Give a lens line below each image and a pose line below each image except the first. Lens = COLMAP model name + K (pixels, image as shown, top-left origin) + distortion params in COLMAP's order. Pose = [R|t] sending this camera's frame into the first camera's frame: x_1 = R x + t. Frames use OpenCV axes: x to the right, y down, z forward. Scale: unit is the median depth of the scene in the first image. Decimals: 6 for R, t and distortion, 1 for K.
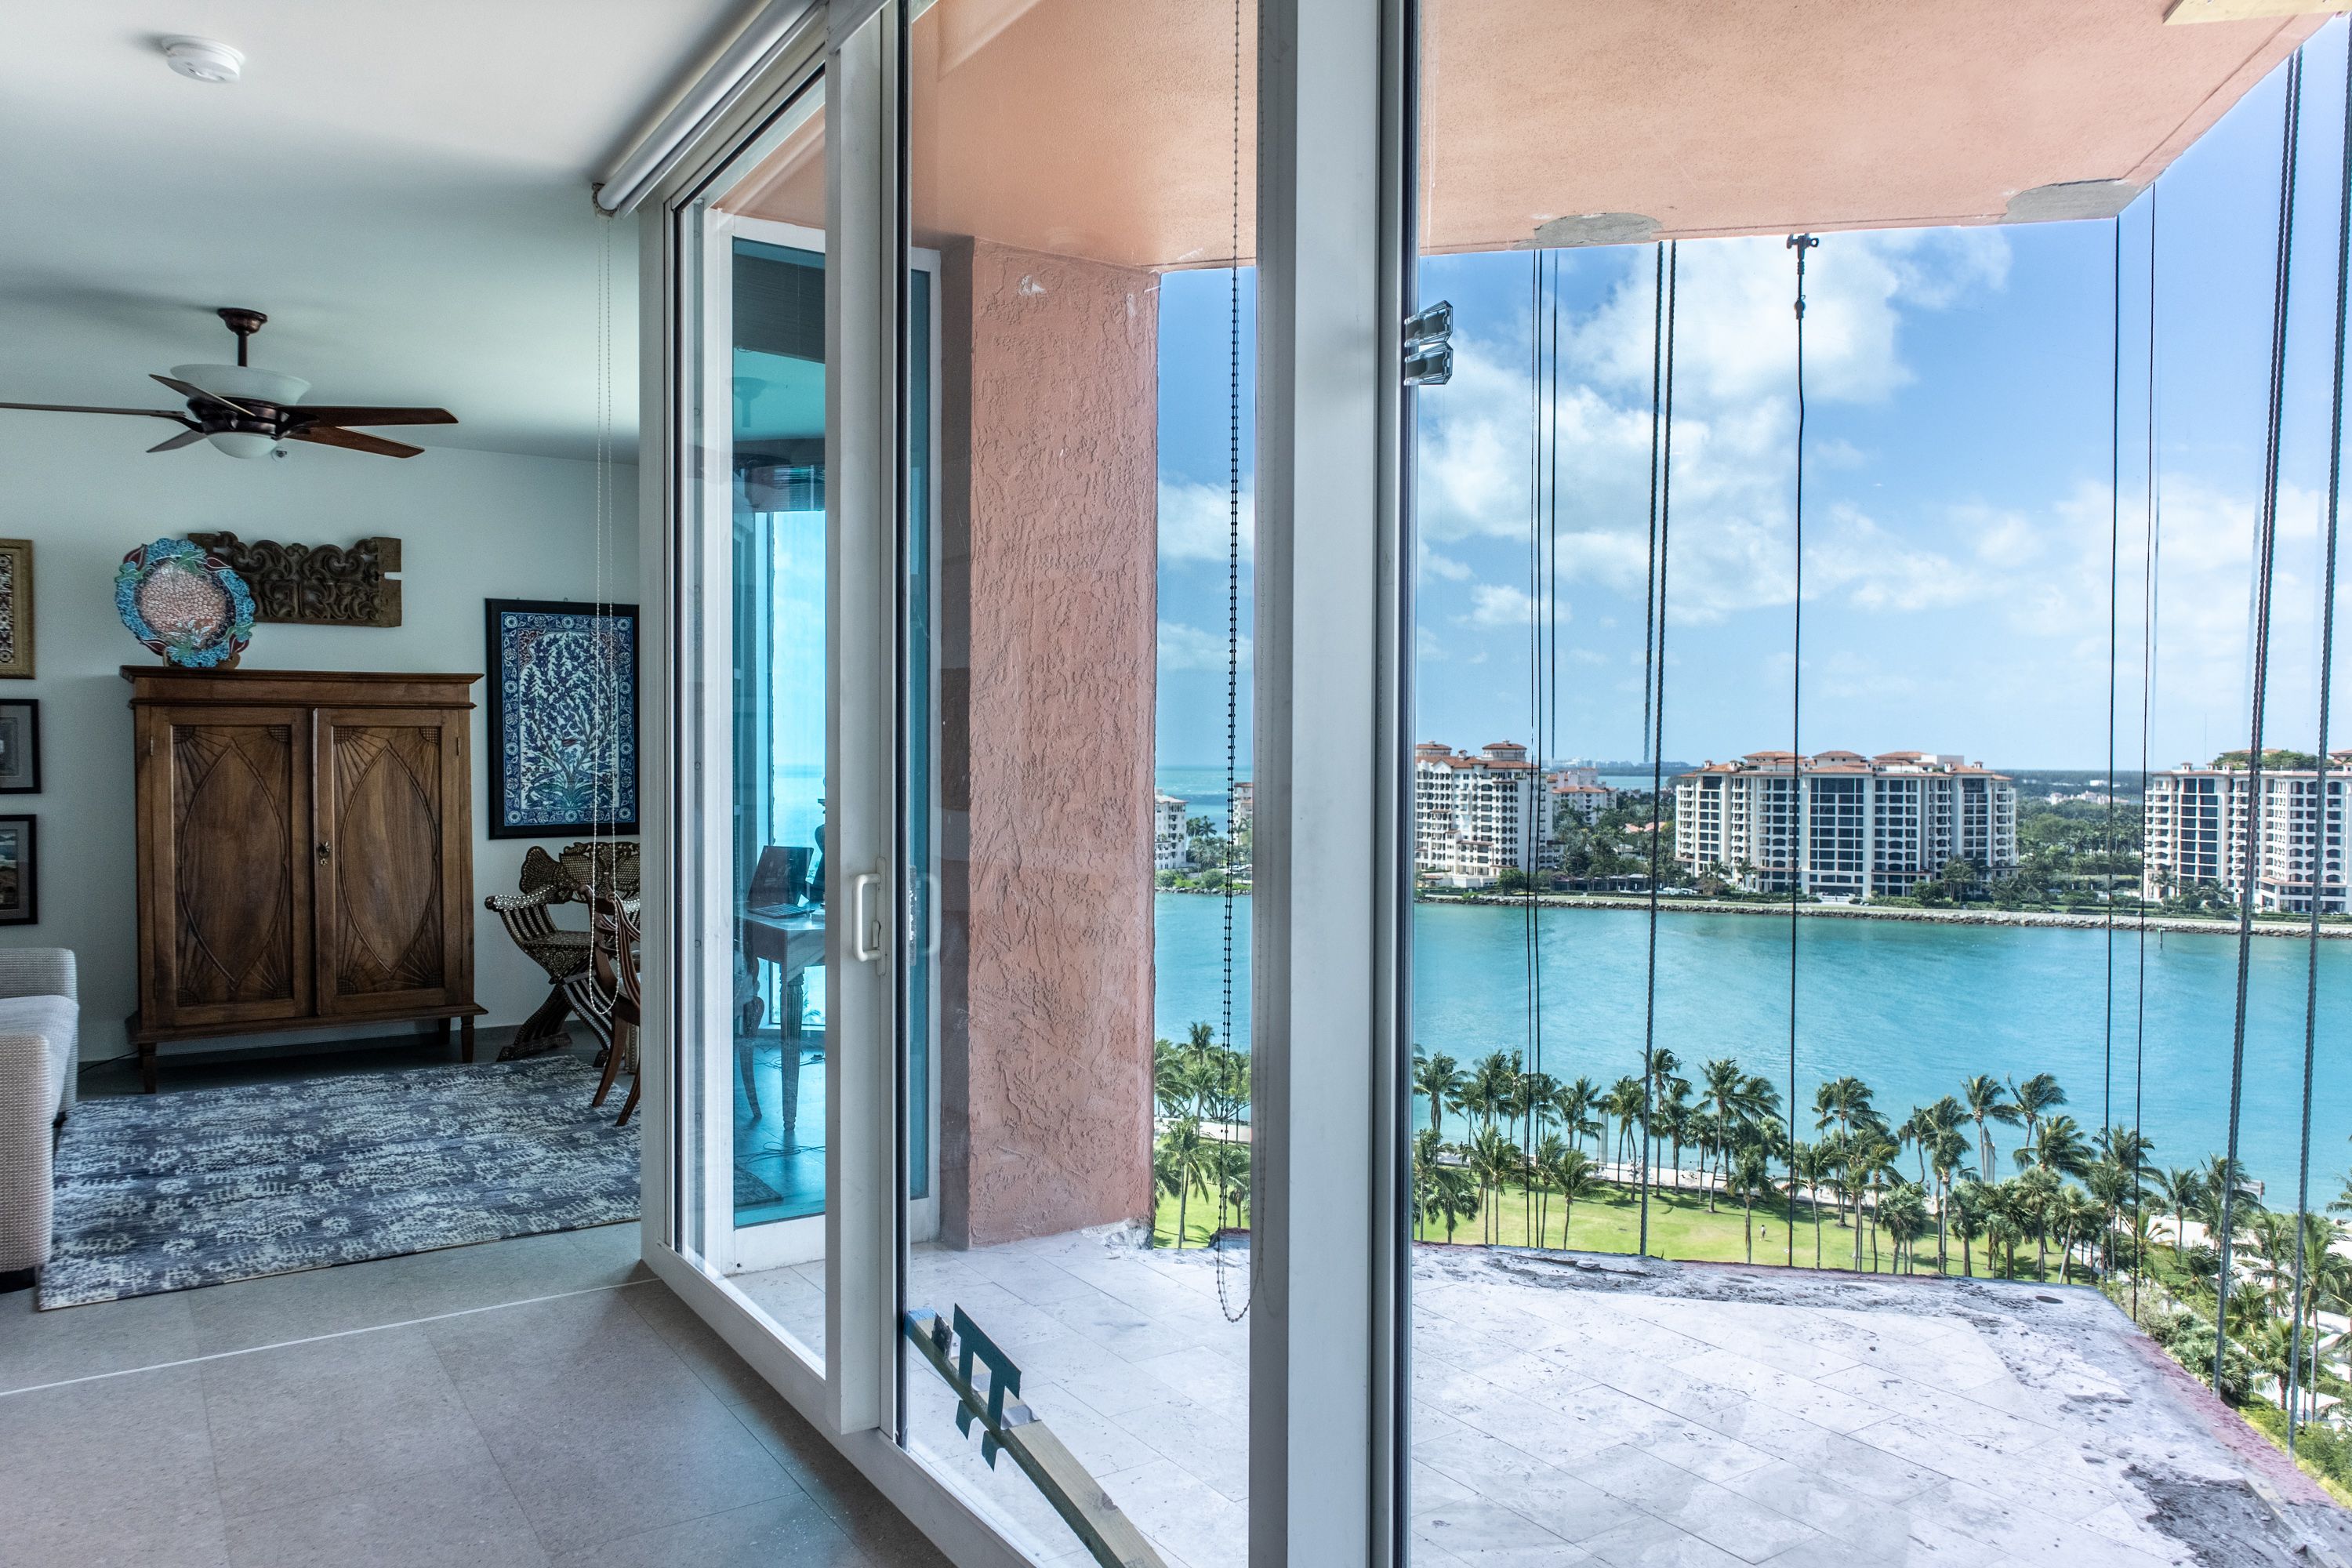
lens RADIAL K [[1610.7, 0, 1176.0], [0, 1610.7, 784.0], [0, 0, 1]] dist [0.003026, -0.003676]
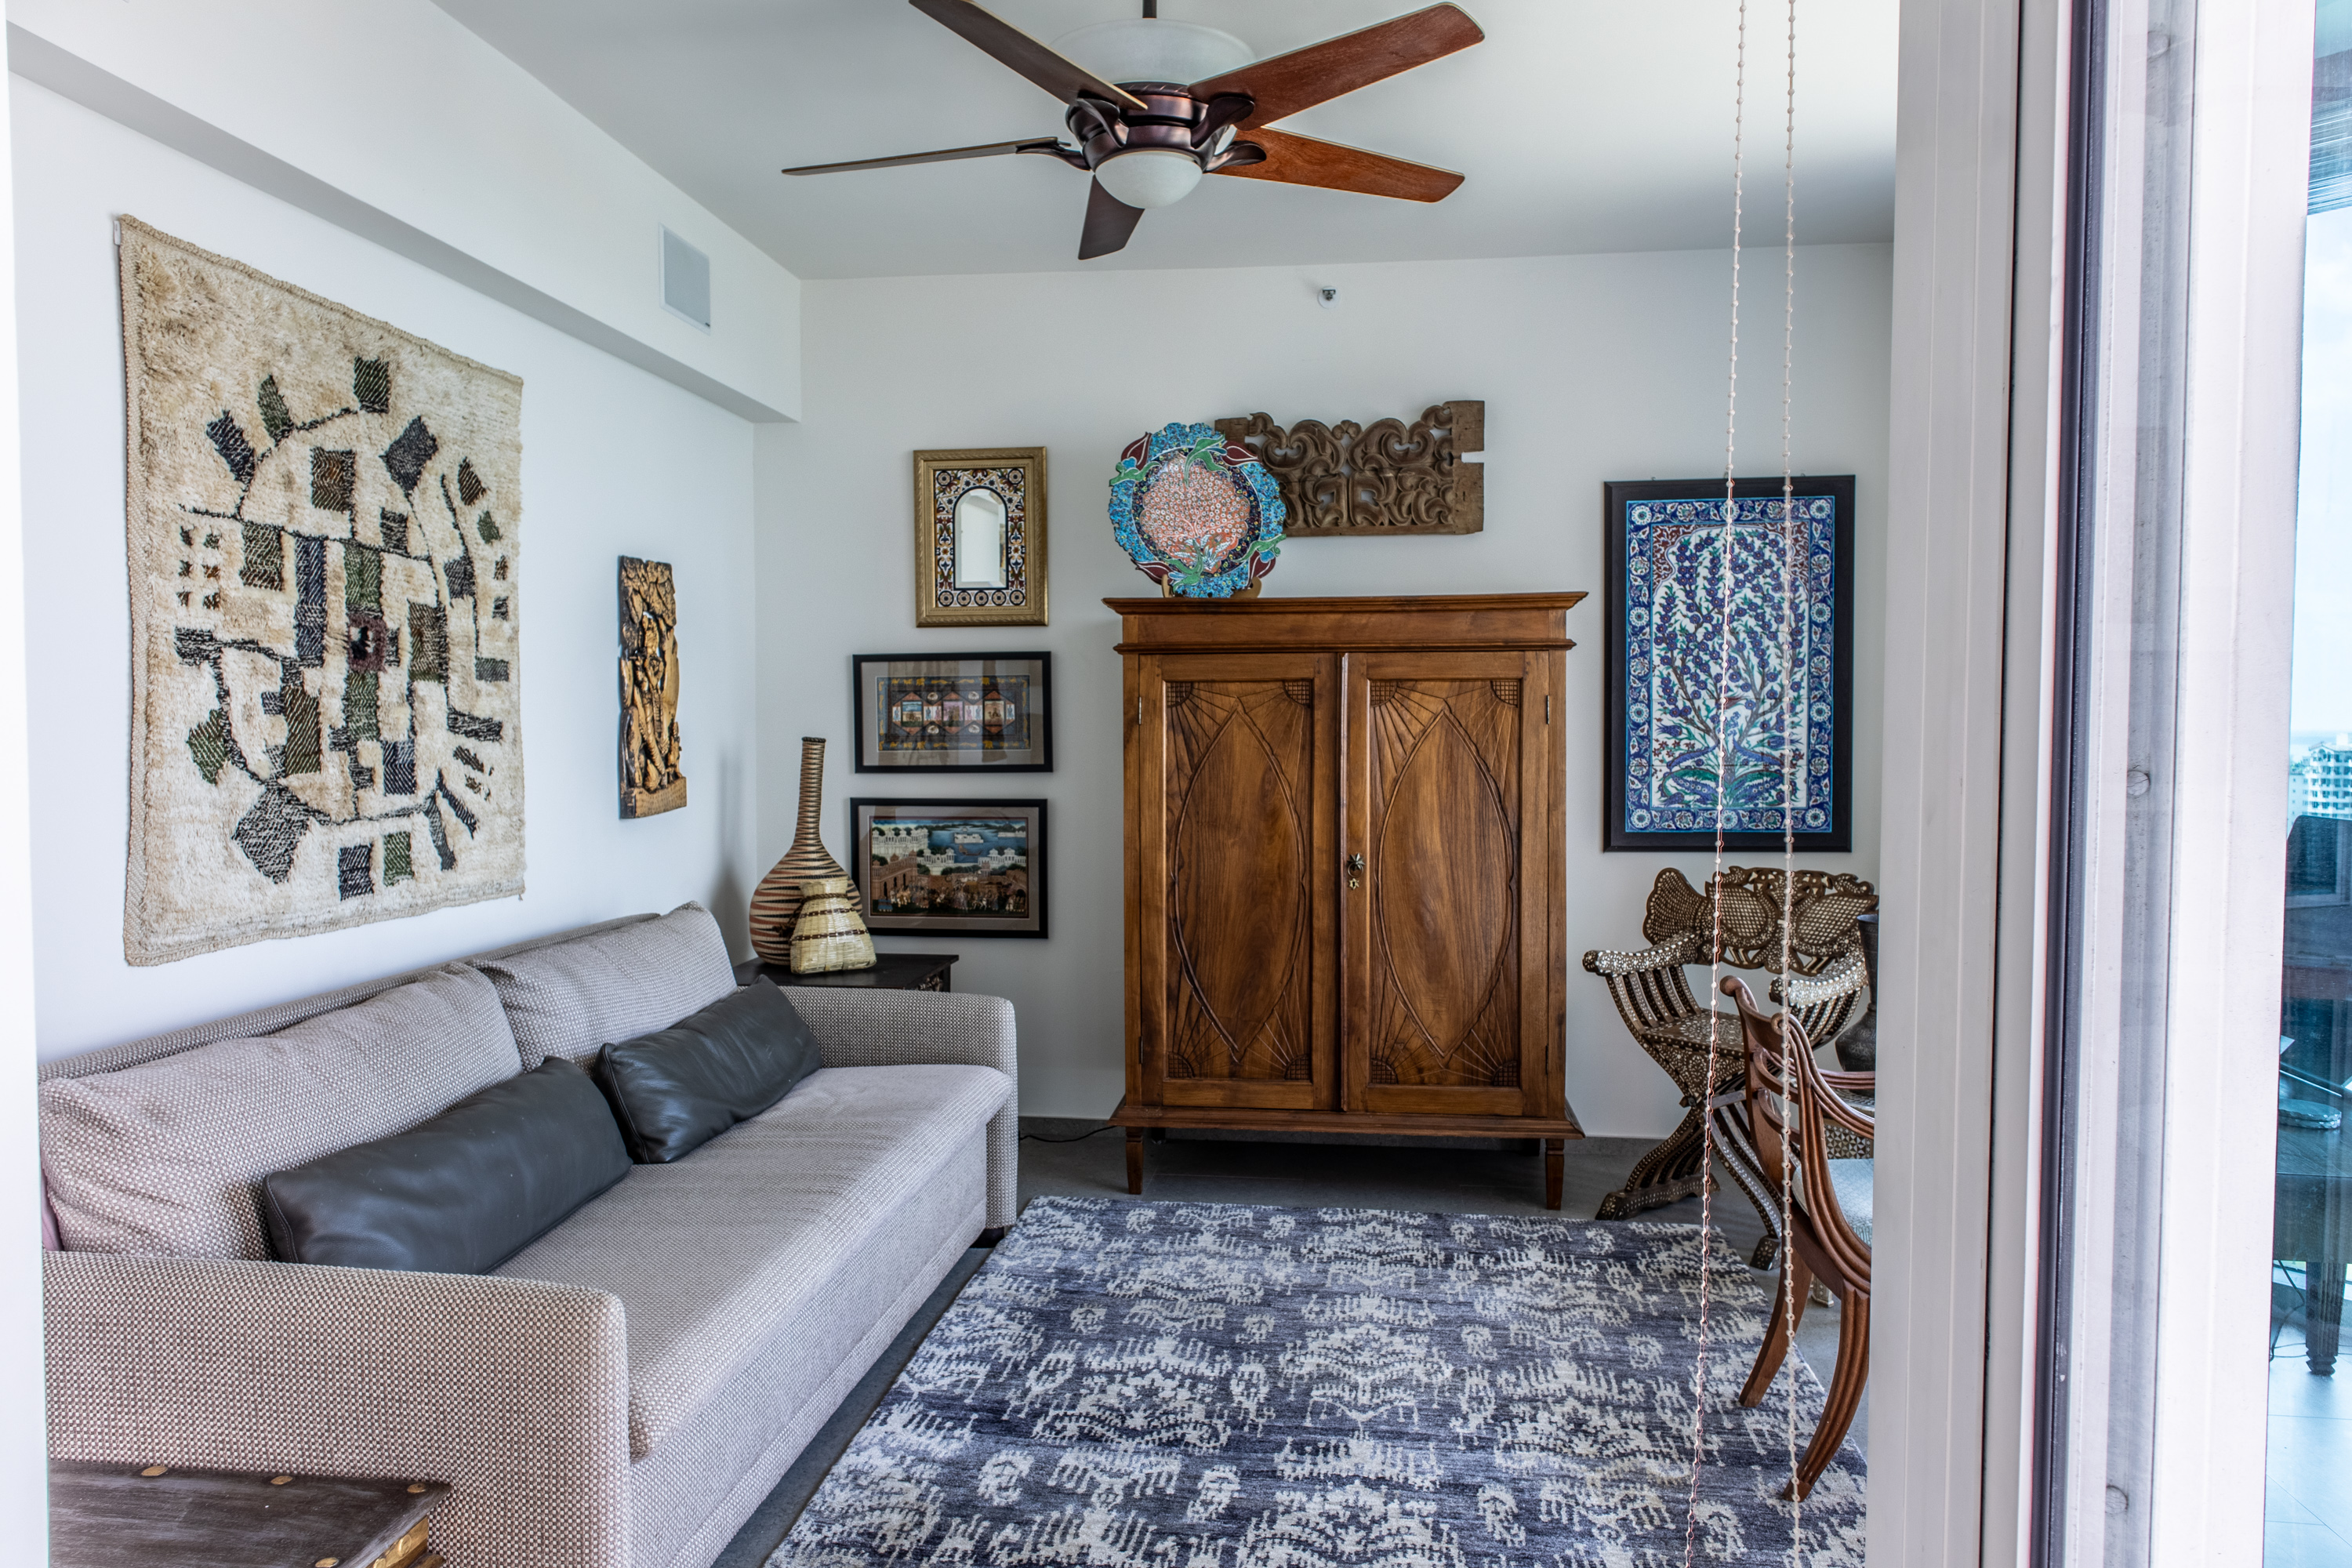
lens RADIAL K [[1586.1, 0, 1176.0], [0, 1586.1, 784.0], [0, 0, 1]] dist [0.002311, 0.003037]
pose [[0.757348, 0.025746, -0.652504, -0.180583], [-0.011106, 0.999586, 0.026550, -0.010894], [0.652917, -0.012861, 0.757320, 0.522531]]
